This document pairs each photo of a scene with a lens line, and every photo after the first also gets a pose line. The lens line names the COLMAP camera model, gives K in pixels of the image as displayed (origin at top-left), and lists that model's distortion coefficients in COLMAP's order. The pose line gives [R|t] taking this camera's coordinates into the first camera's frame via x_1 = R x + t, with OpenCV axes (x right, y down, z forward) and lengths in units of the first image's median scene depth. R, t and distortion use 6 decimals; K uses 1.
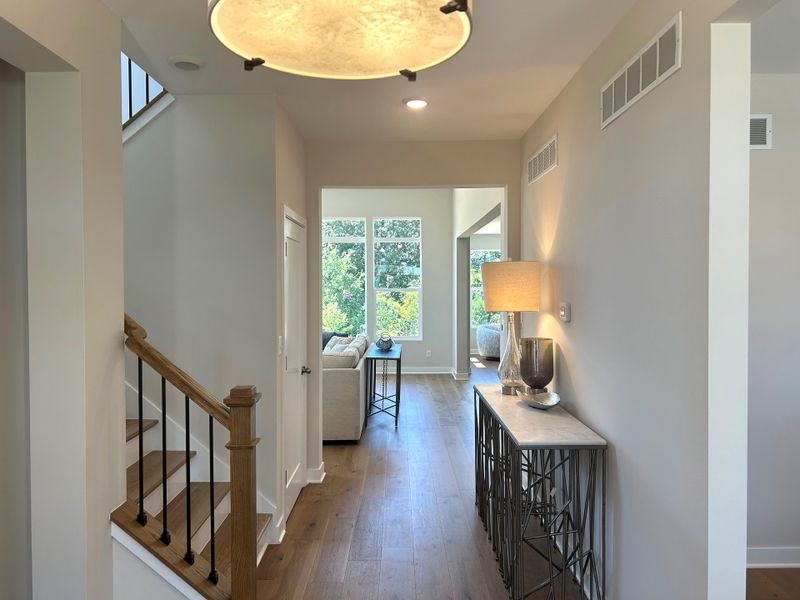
lens RADIAL K [[597.3, 0, 399.5], [0, 597.3, 297.4], [0, 0, 1]] dist [0.024469, -0.004986]
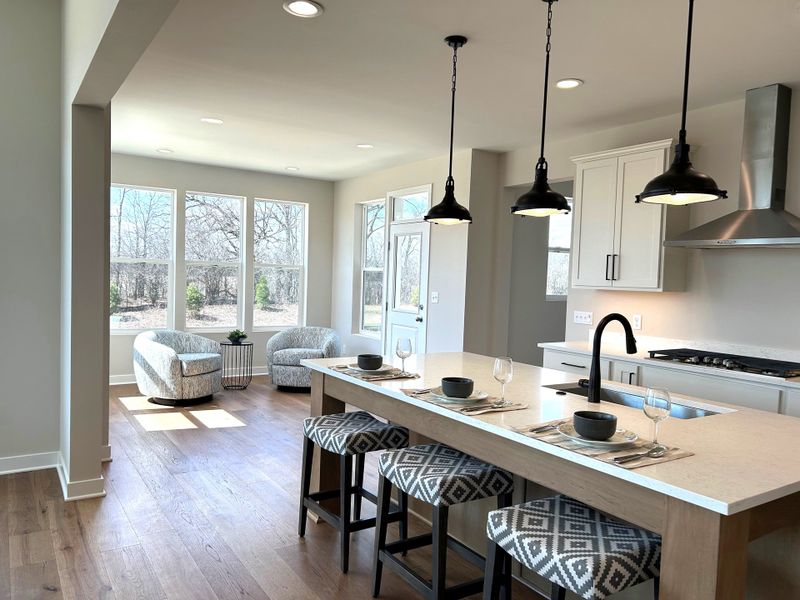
lens RADIAL K [[602.6, 0, 388.9], [0, 602.6, 308.3], [0, 0, 1]] dist [0.015190, -0.010723]
pose [[0.844211, 0.005948, 0.535978, 0.047255], [-0.029312, 0.998954, 0.035083, 0.003986], [-0.535209, -0.045328, 0.843503, 0.444992]]
